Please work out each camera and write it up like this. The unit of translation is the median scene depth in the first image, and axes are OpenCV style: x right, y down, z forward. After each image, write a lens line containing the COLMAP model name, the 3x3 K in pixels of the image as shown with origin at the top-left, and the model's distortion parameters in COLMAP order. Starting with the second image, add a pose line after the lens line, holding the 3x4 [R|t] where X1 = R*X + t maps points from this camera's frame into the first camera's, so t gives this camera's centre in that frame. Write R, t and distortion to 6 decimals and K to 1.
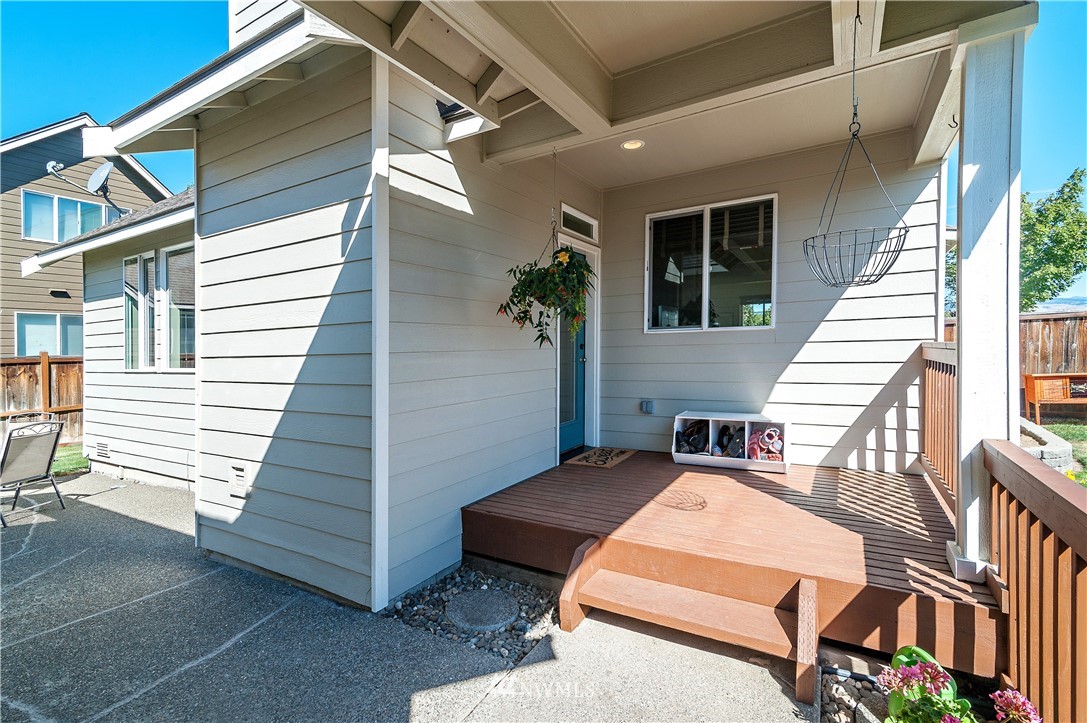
lens RADIAL K [[502.8, 0, 543.3], [0, 502.8, 345.8], [0, 0, 1]] dist [0.001730, 0.000033]
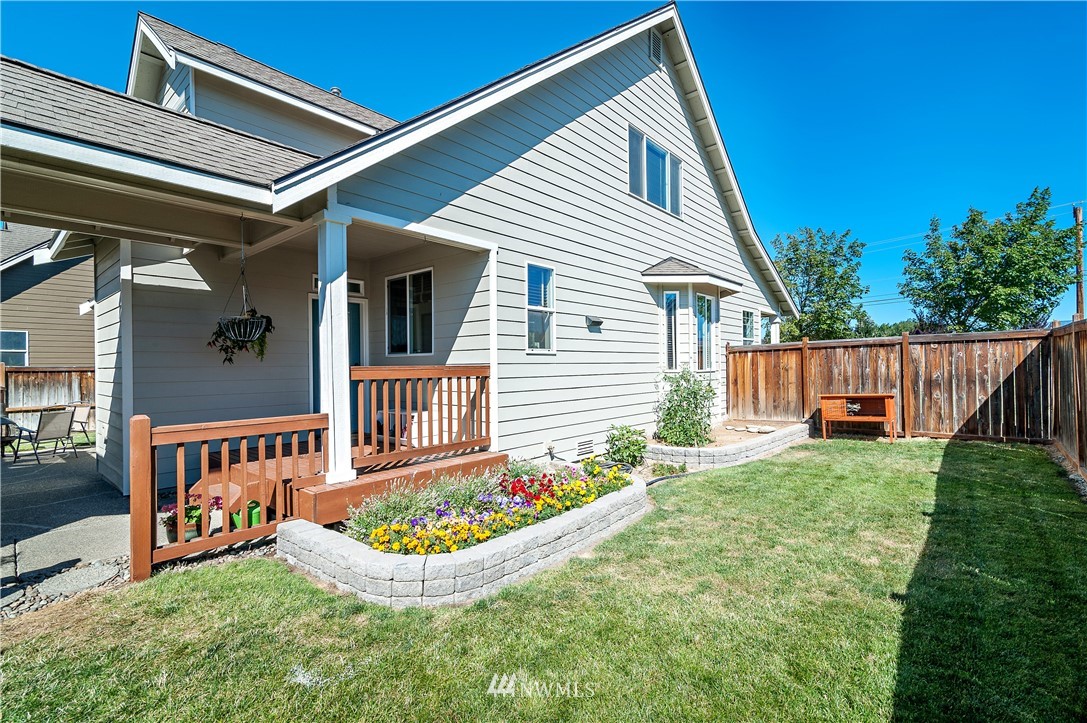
lens RADIAL K [[493.1, 0, 539.1], [0, 493.1, 364.4], [0, 0, 1]] dist [0.005274, -0.000084]
pose [[0.984134, 0.012089, -0.177014, 0.882534], [-0.011589, 0.999925, 0.003855, -0.014203], [0.177048, -0.001742, 0.984201, -0.347483]]
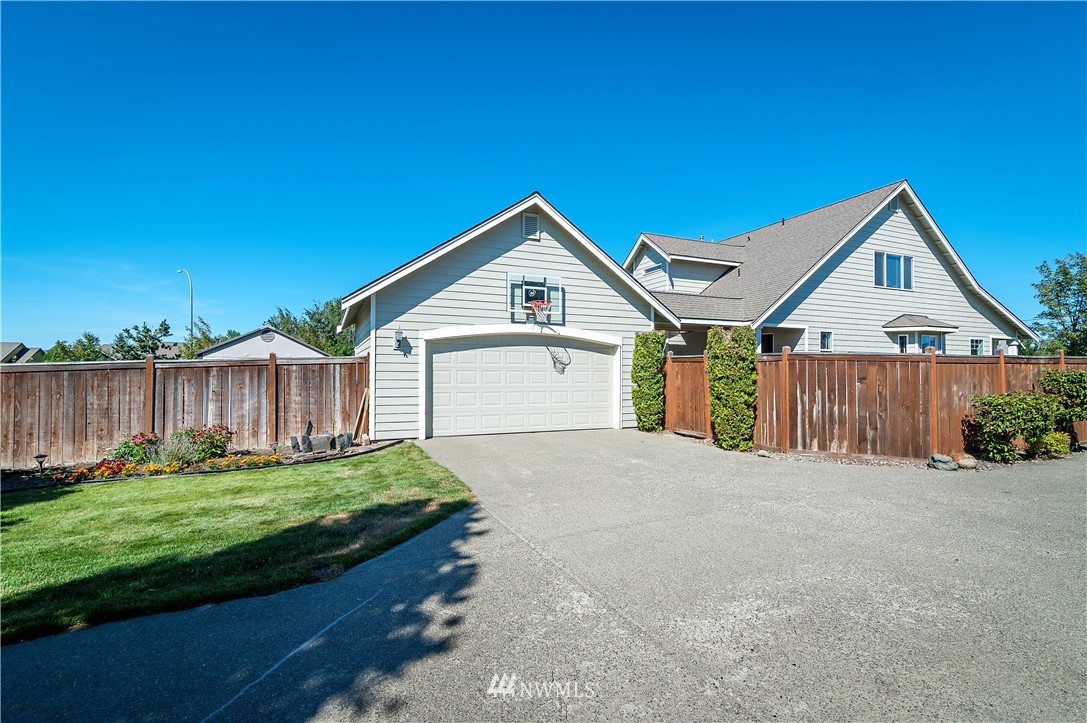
lens RADIAL K [[493.1, 0, 539.1], [0, 493.1, 364.4], [0, 0, 1]] dist [0.005274, -0.000084]
pose [[0.812142, 0.015419, -0.583256, 0.986520], [-0.020936, 0.999777, -0.002721, -0.023447], [0.583085, 0.014421, 0.812283, -2.458690]]
